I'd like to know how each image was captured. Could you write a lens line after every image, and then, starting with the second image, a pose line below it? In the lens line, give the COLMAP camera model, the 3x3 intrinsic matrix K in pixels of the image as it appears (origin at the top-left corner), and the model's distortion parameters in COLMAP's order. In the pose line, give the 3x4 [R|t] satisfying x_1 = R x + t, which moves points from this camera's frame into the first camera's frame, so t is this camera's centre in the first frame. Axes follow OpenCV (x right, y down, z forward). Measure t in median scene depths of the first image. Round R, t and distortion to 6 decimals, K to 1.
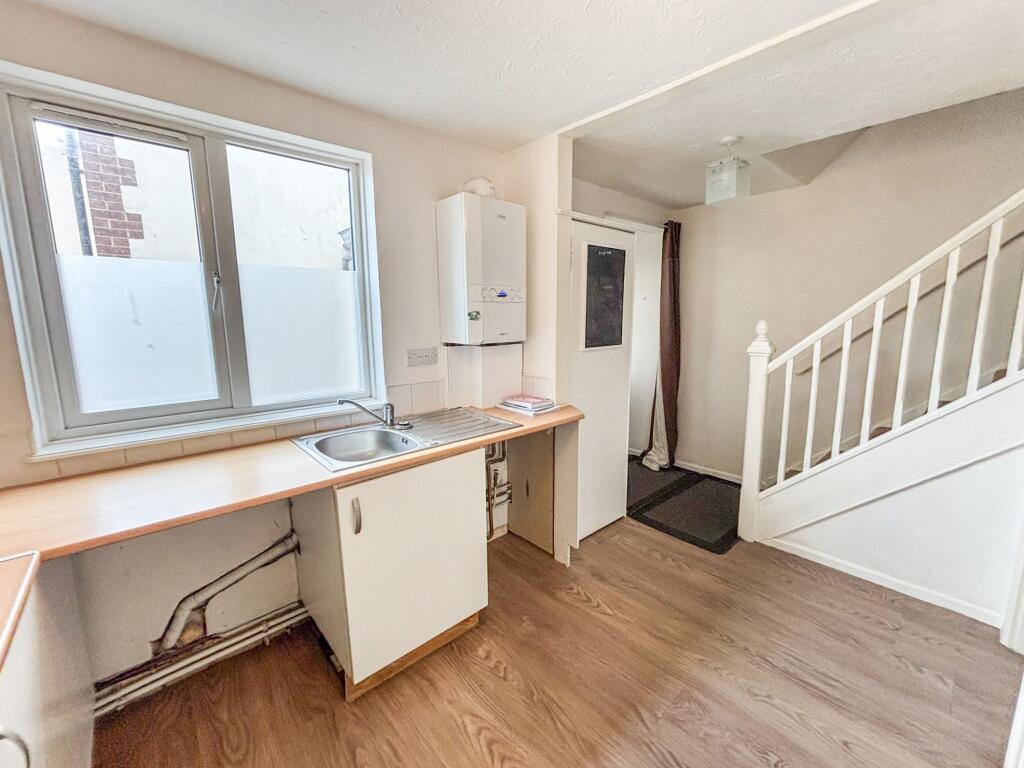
lens RADIAL K [[421.1, 0, 512.5], [0, 421.1, 380.0], [0, 0, 1]] dist [0.001109, -0.000149]
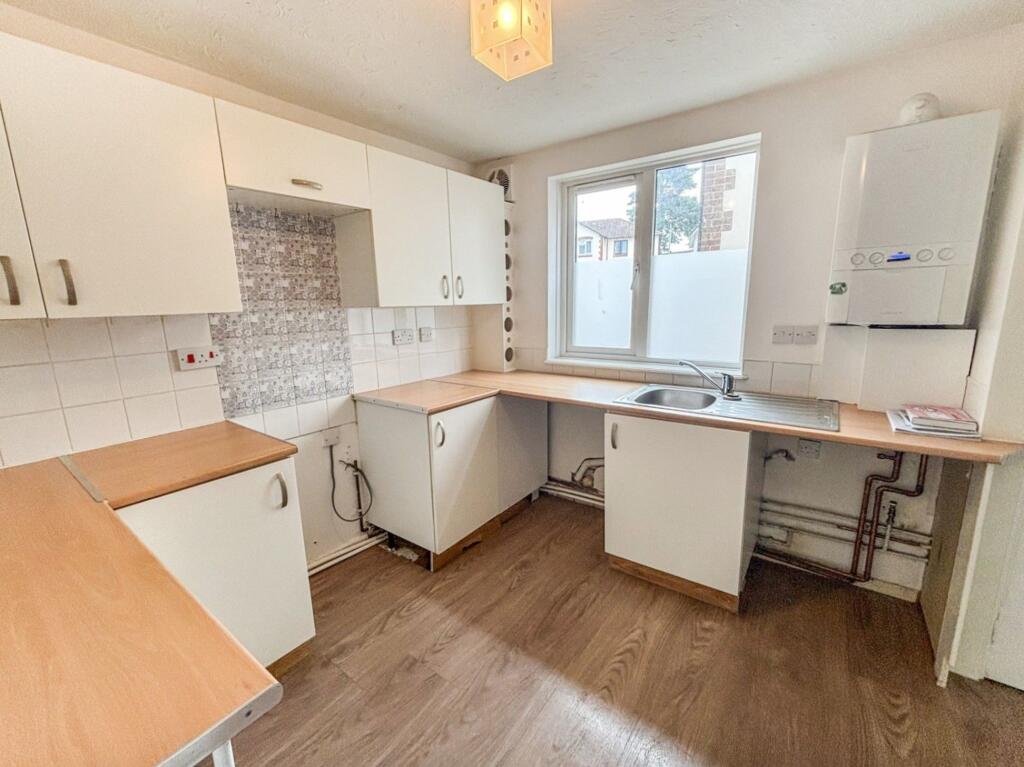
lens RADIAL K [[421.1, 0, 512.5], [0, 421.1, 379.5], [0, 0, 1]] dist [0.001109, -0.000149]
pose [[0.208927, 0.186673, -0.959949, 0.696430], [-0.125518, 0.978612, 0.162984, -0.041297], [0.969843, 0.086439, 0.227890, 0.259198]]
